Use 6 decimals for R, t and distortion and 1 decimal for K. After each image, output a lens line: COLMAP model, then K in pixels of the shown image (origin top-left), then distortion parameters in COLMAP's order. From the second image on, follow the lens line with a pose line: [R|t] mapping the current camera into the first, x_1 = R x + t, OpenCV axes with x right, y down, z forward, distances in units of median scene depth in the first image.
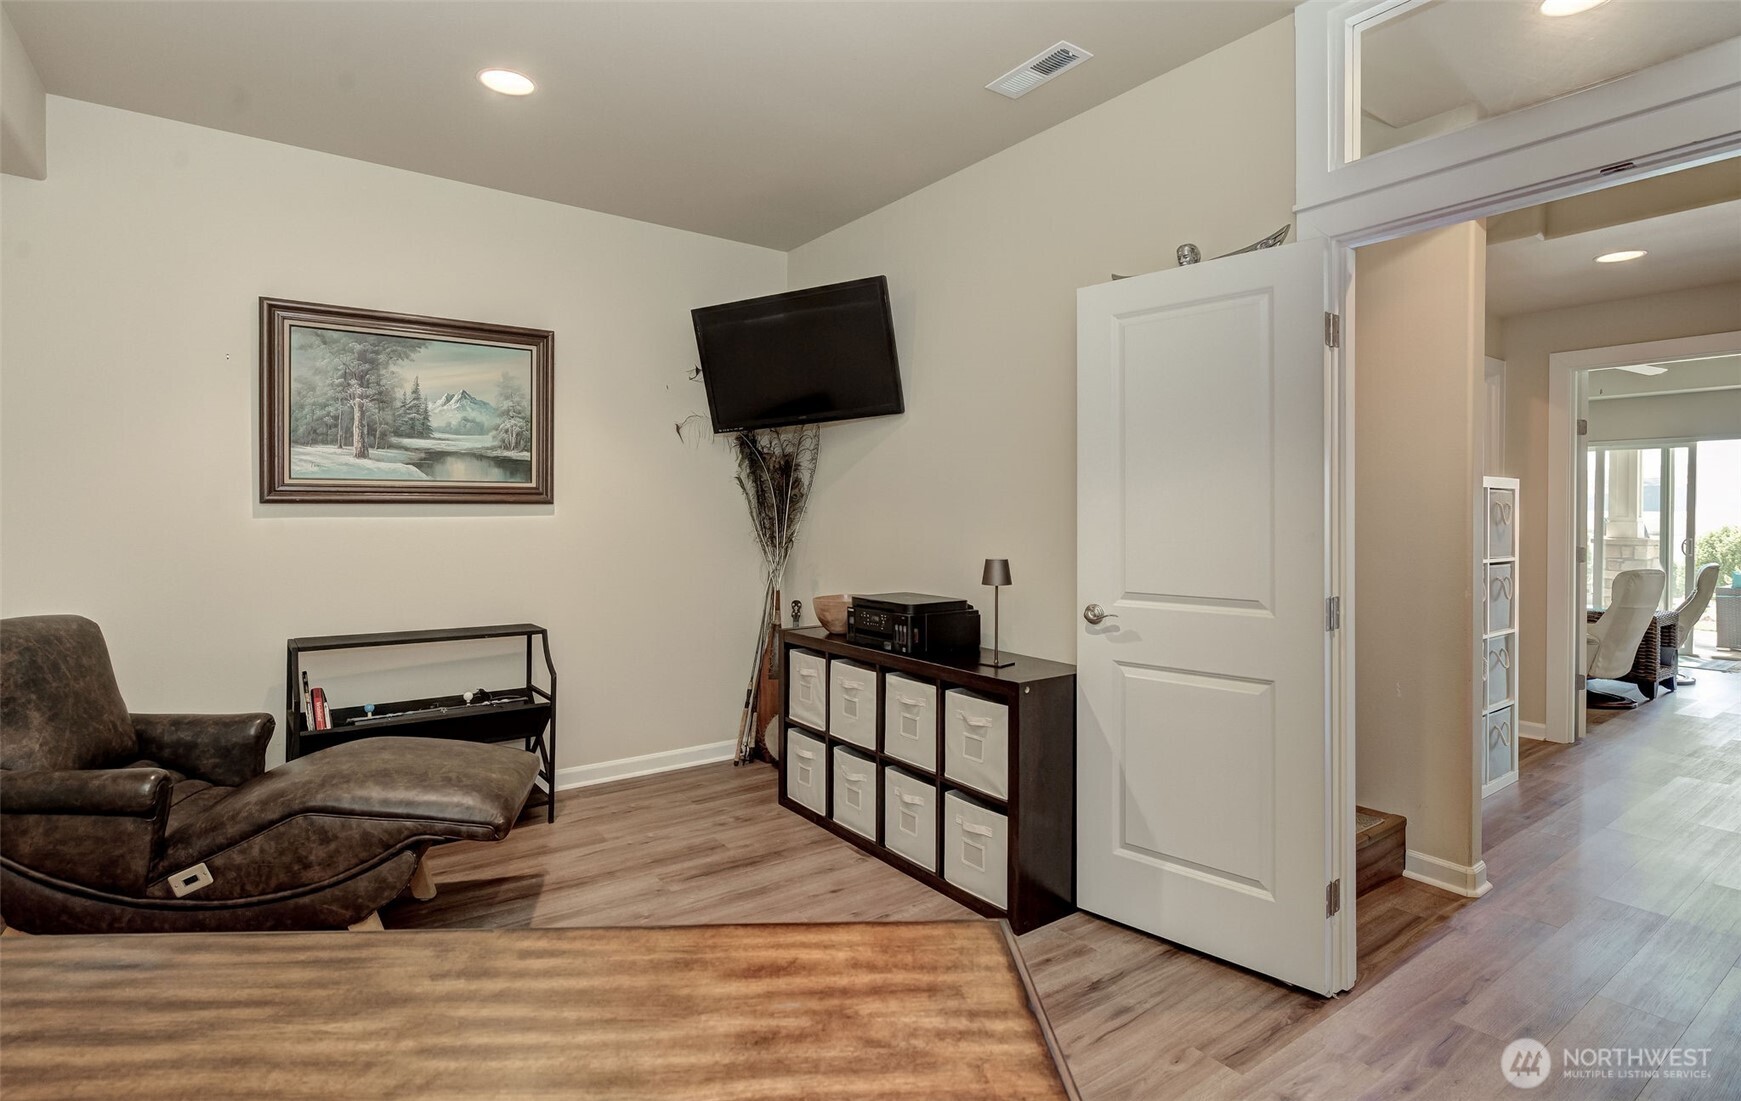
lens RADIAL K [[860.1, 0, 878.9], [0, 860.1, 508.9], [0, 0, 1]] dist [-0.000156, -0.000813]
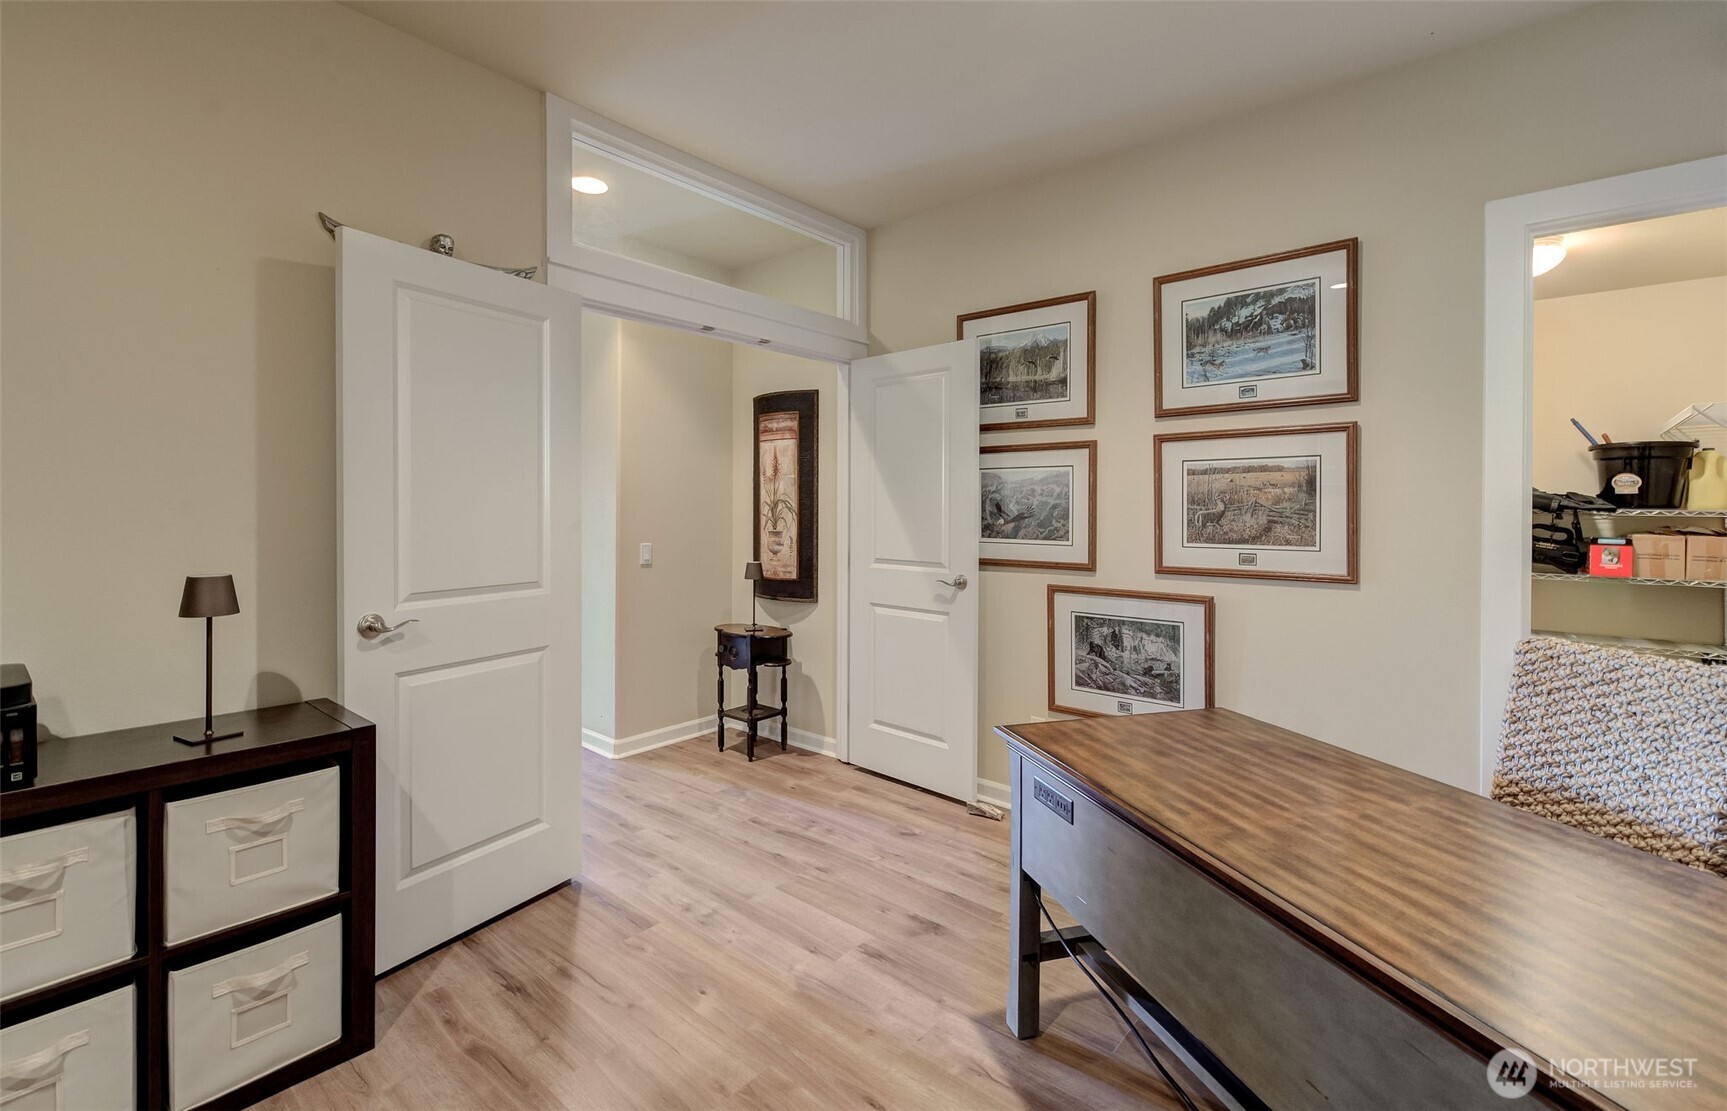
lens RADIAL K [[746.7, 0, 881.4], [0, 746.7, 514.8], [0, 0, 1]] dist [-0.004527, -0.000564]
pose [[-0.242443, -0.011792, 0.970094, -0.586752], [-0.009870, 0.999904, 0.009688, 0.000933], [-0.970115, -0.007226, -0.242536, 0.703874]]
